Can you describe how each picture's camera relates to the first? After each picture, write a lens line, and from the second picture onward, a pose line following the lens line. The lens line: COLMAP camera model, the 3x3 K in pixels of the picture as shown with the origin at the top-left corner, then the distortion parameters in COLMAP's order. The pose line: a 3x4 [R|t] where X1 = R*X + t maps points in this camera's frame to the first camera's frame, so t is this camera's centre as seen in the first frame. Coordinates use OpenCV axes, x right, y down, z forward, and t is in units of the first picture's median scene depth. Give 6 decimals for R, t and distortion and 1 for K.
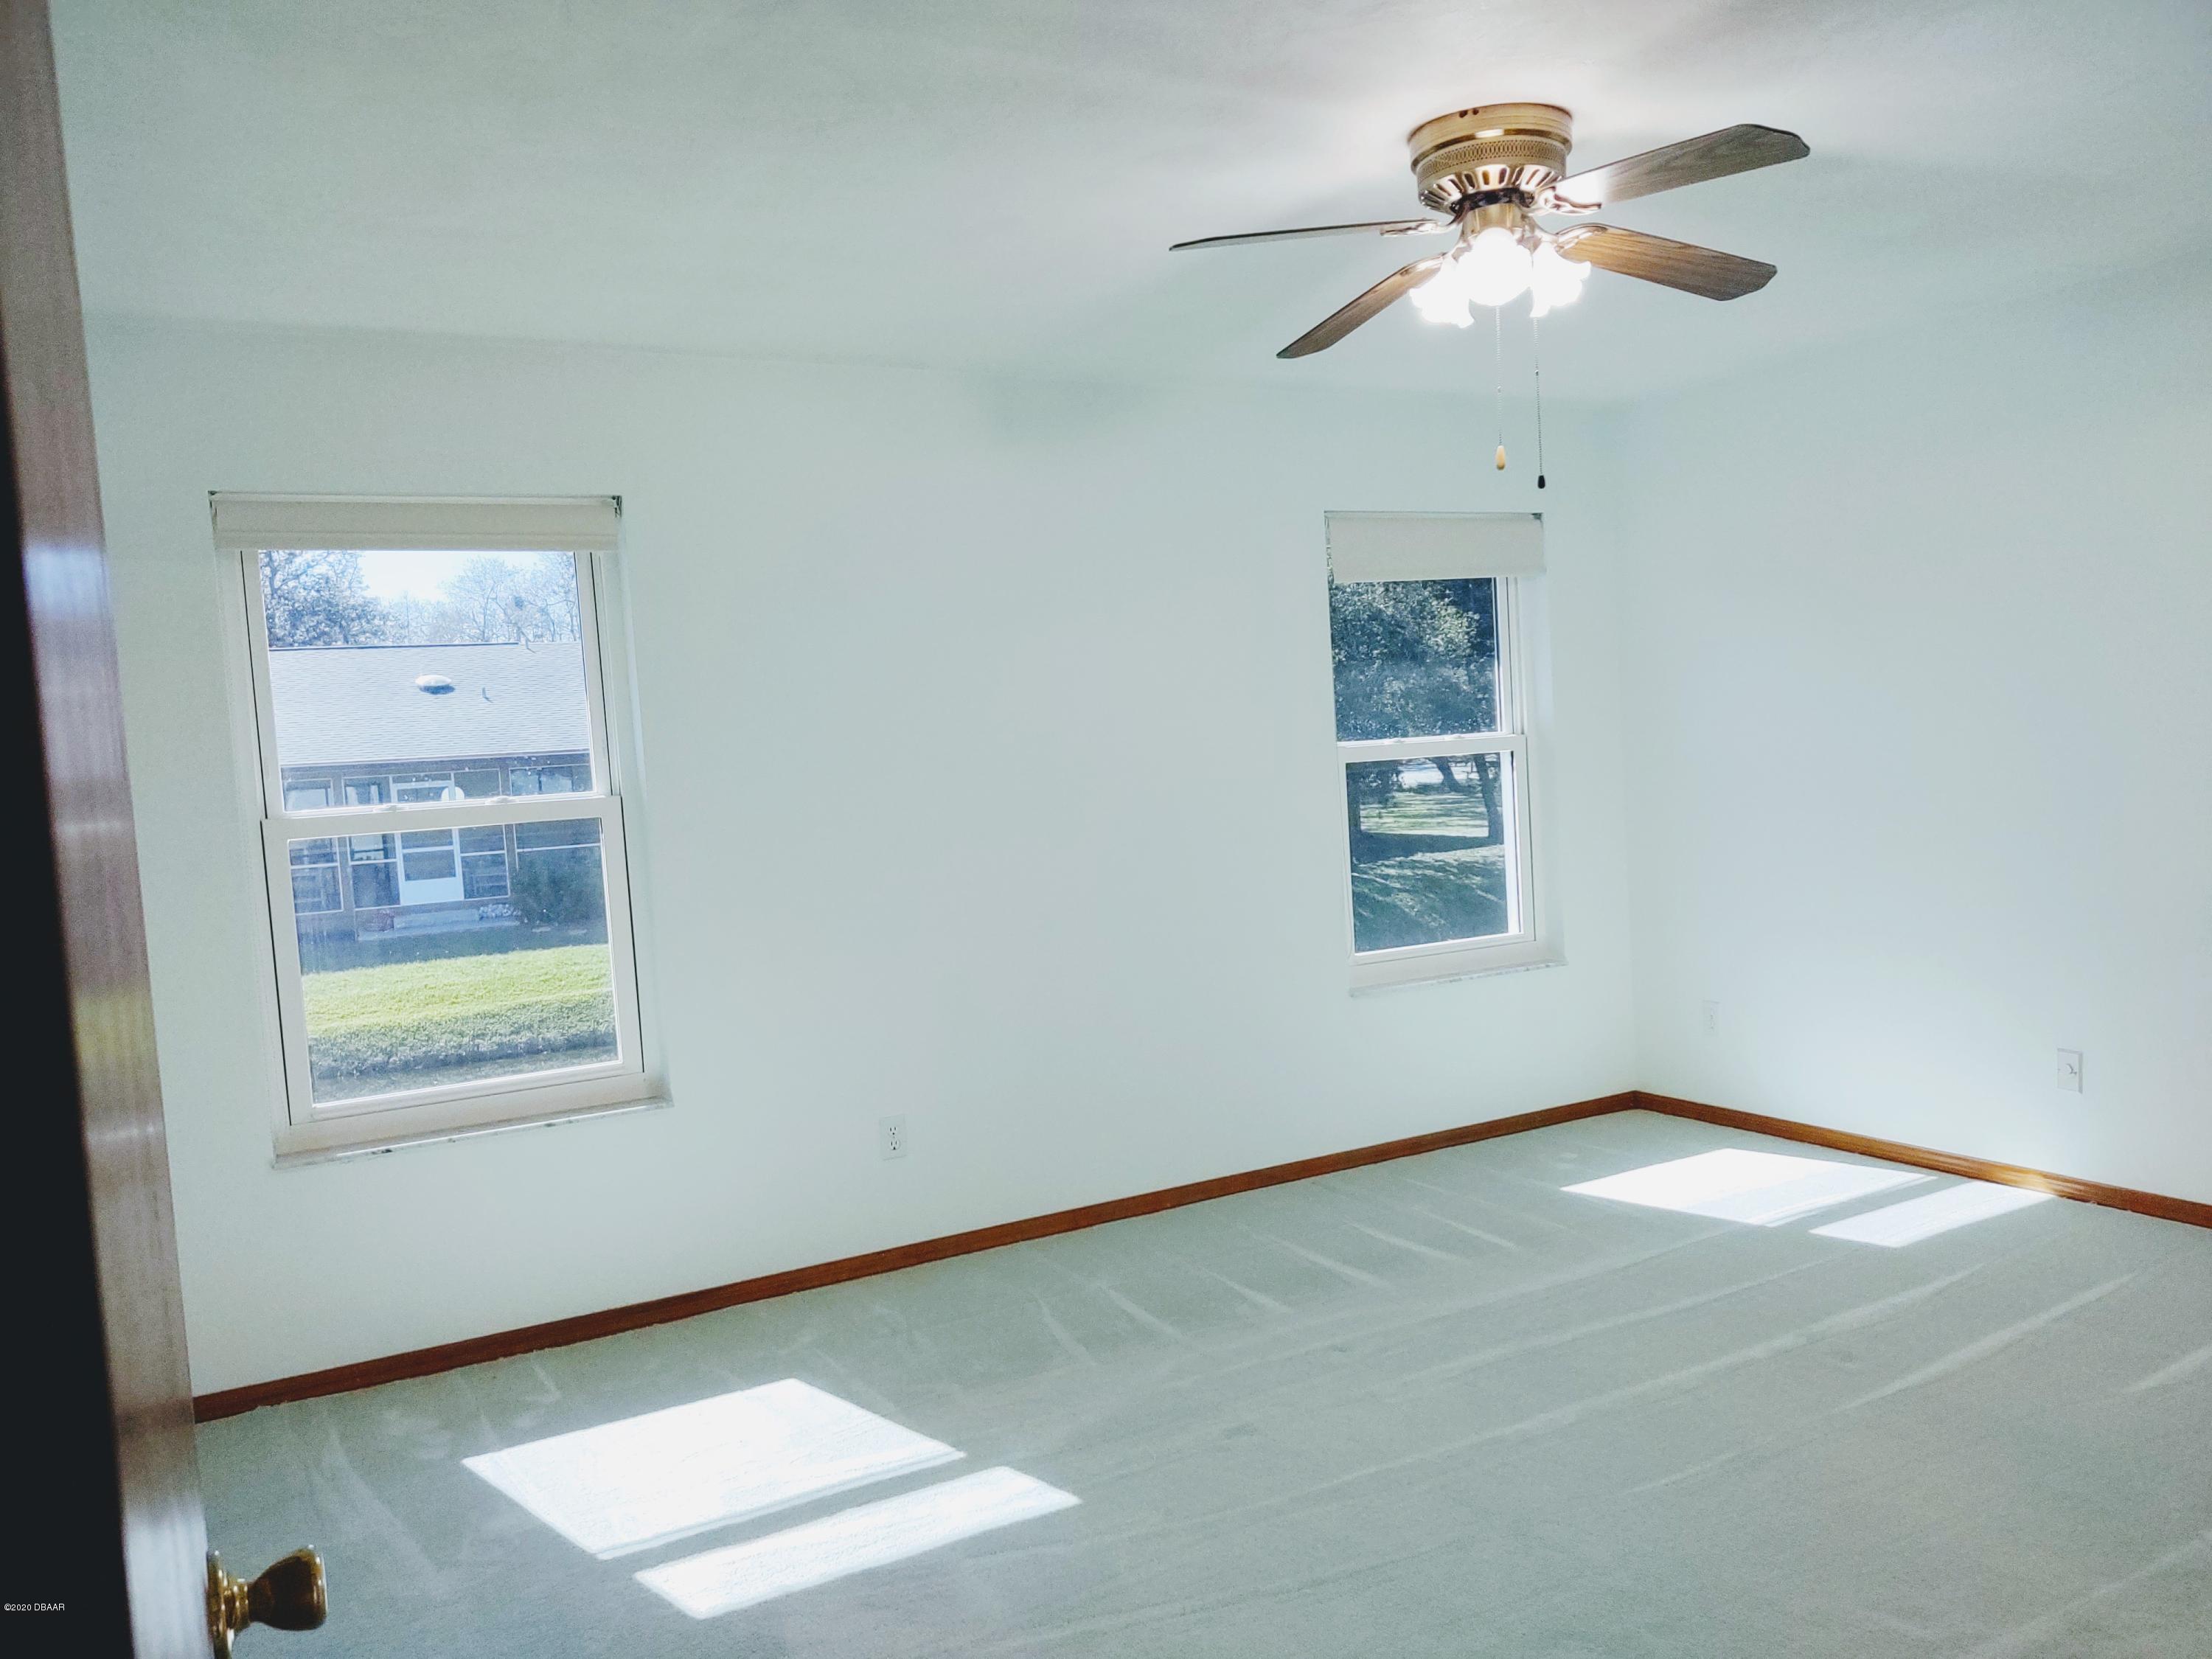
lens RADIAL K [[1677.8, 0, 1109.4], [0, 1677.8, 836.9], [0, 0, 1]] dist [0.003121, -0.005709]
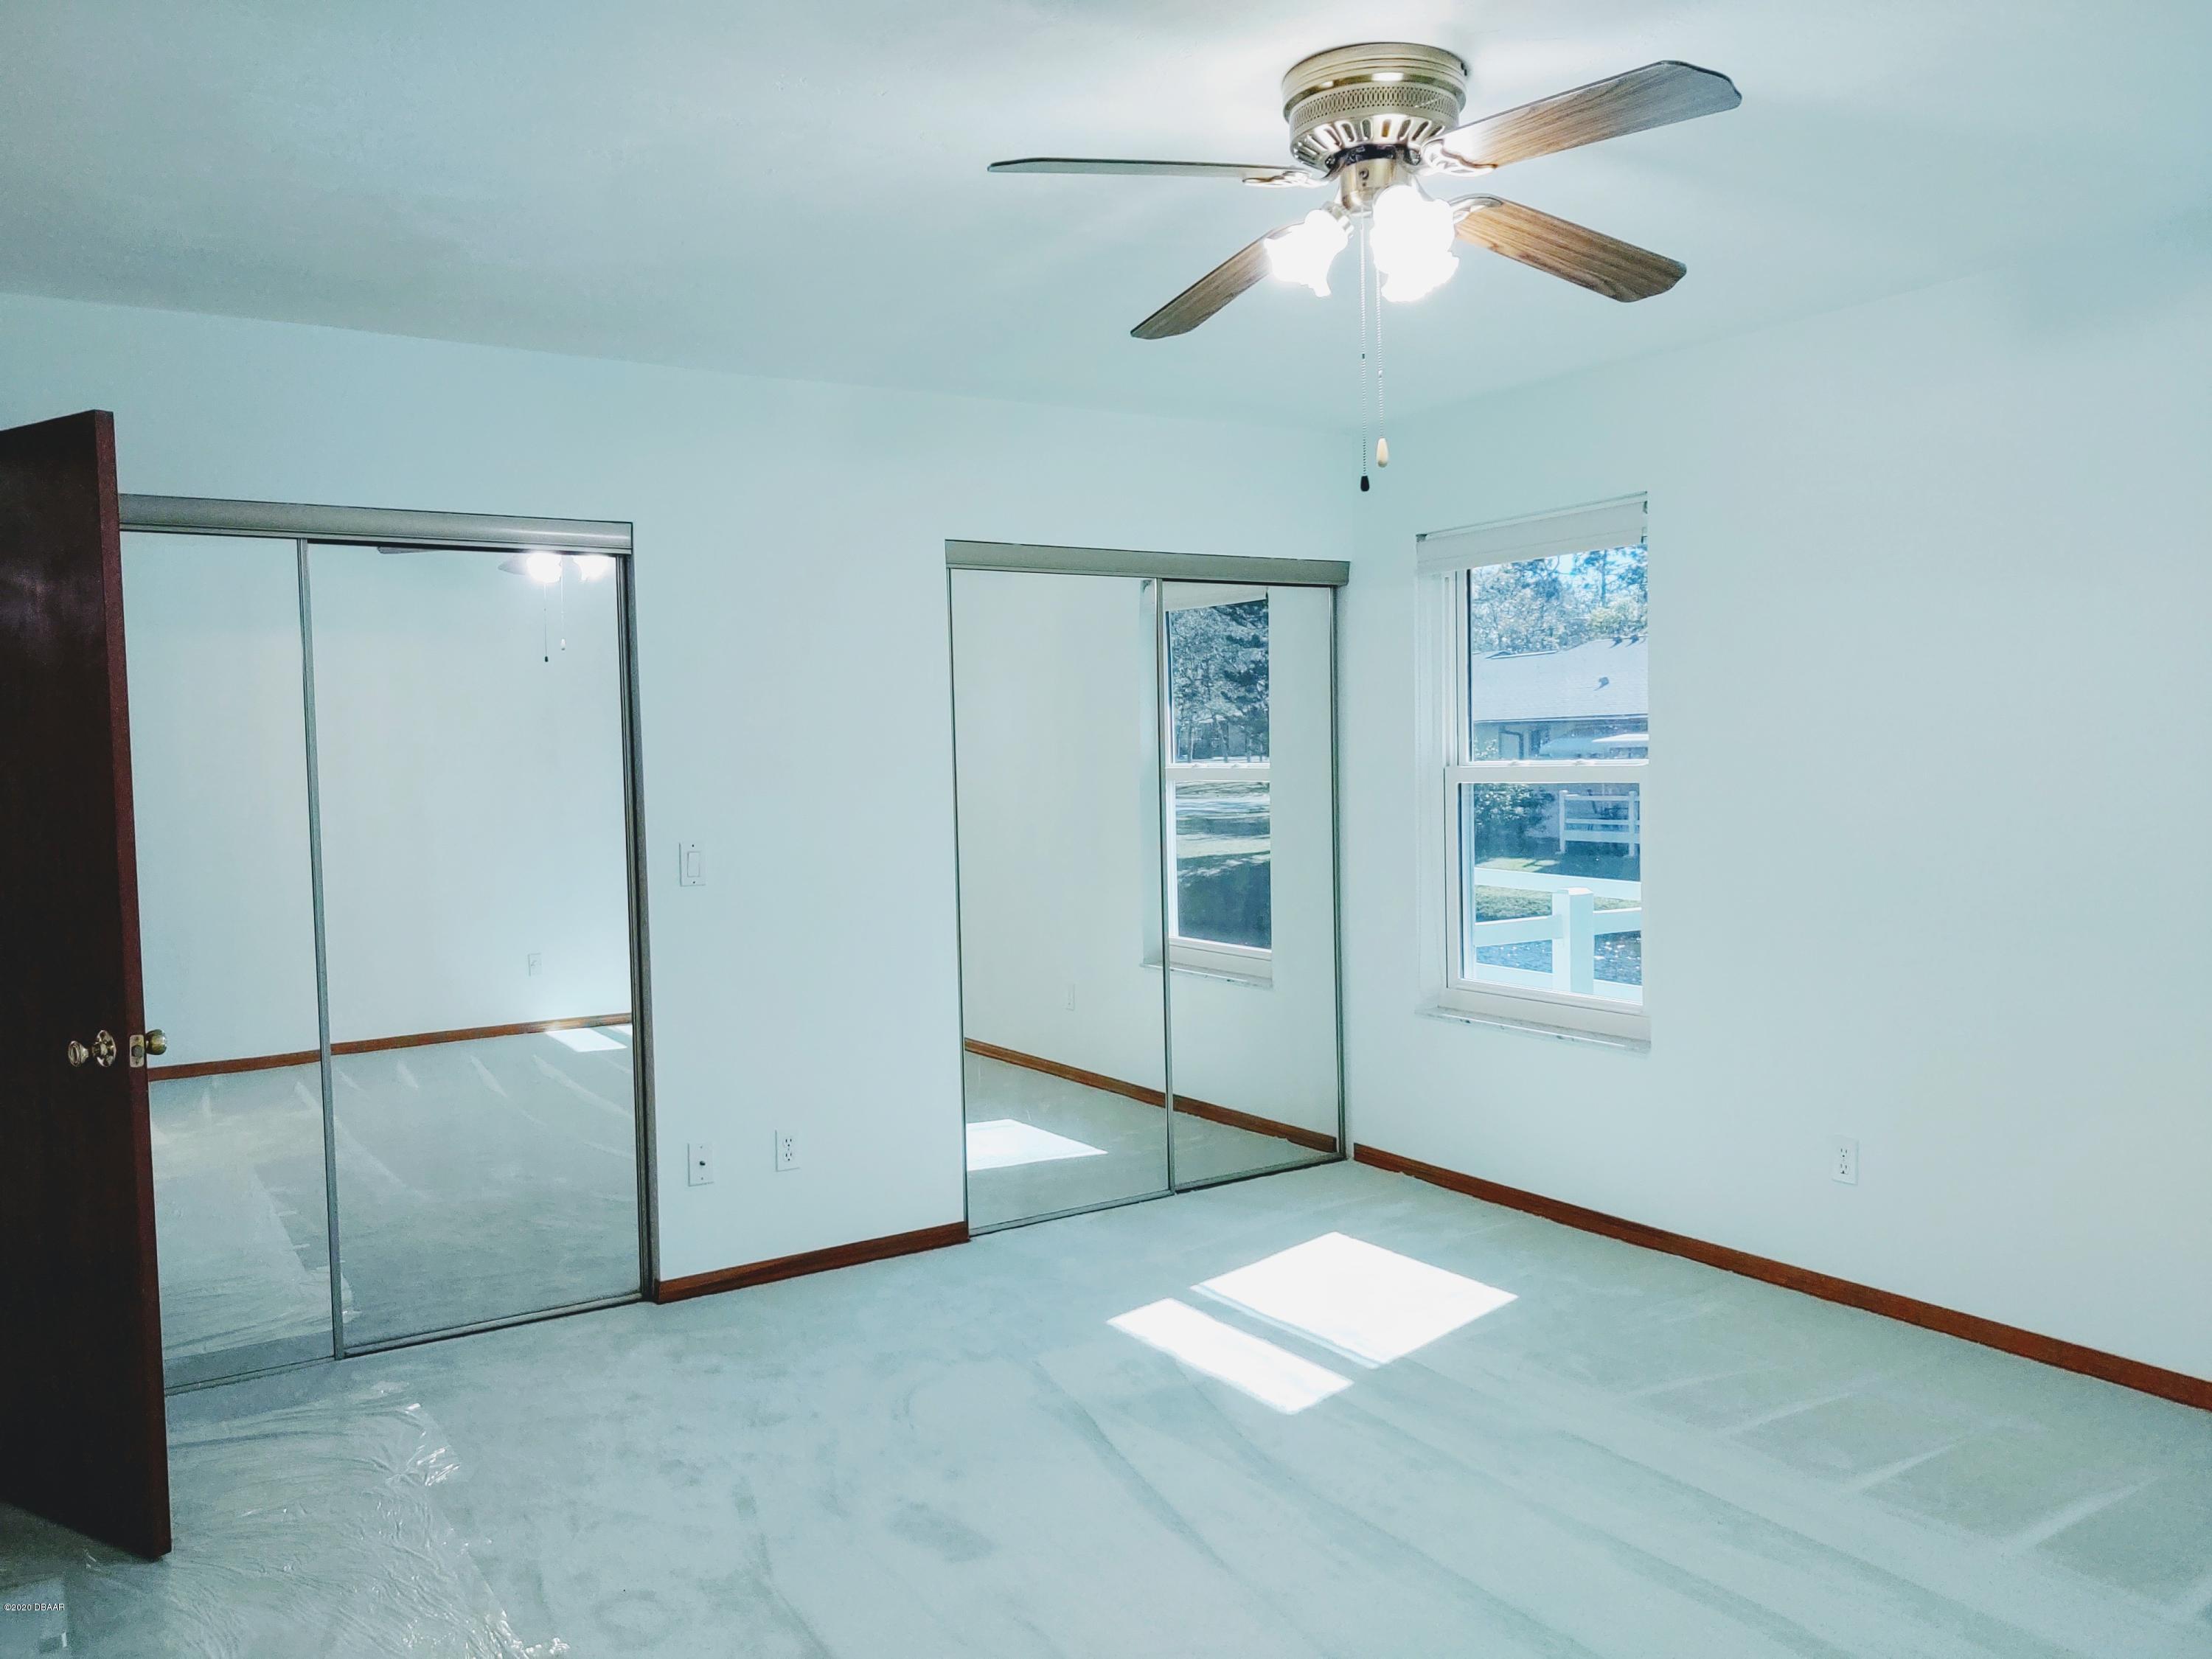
lens RADIAL K [[1677.8, 0, 1112.6], [0, 1677.8, 822.4], [0, 0, 1]] dist [0.003121, -0.005709]
pose [[0.066250, 0.103982, -0.992370, 0.813420], [-0.037198, 0.994121, 0.101682, -0.089521], [0.997109, 0.030178, 0.069728, 0.597747]]
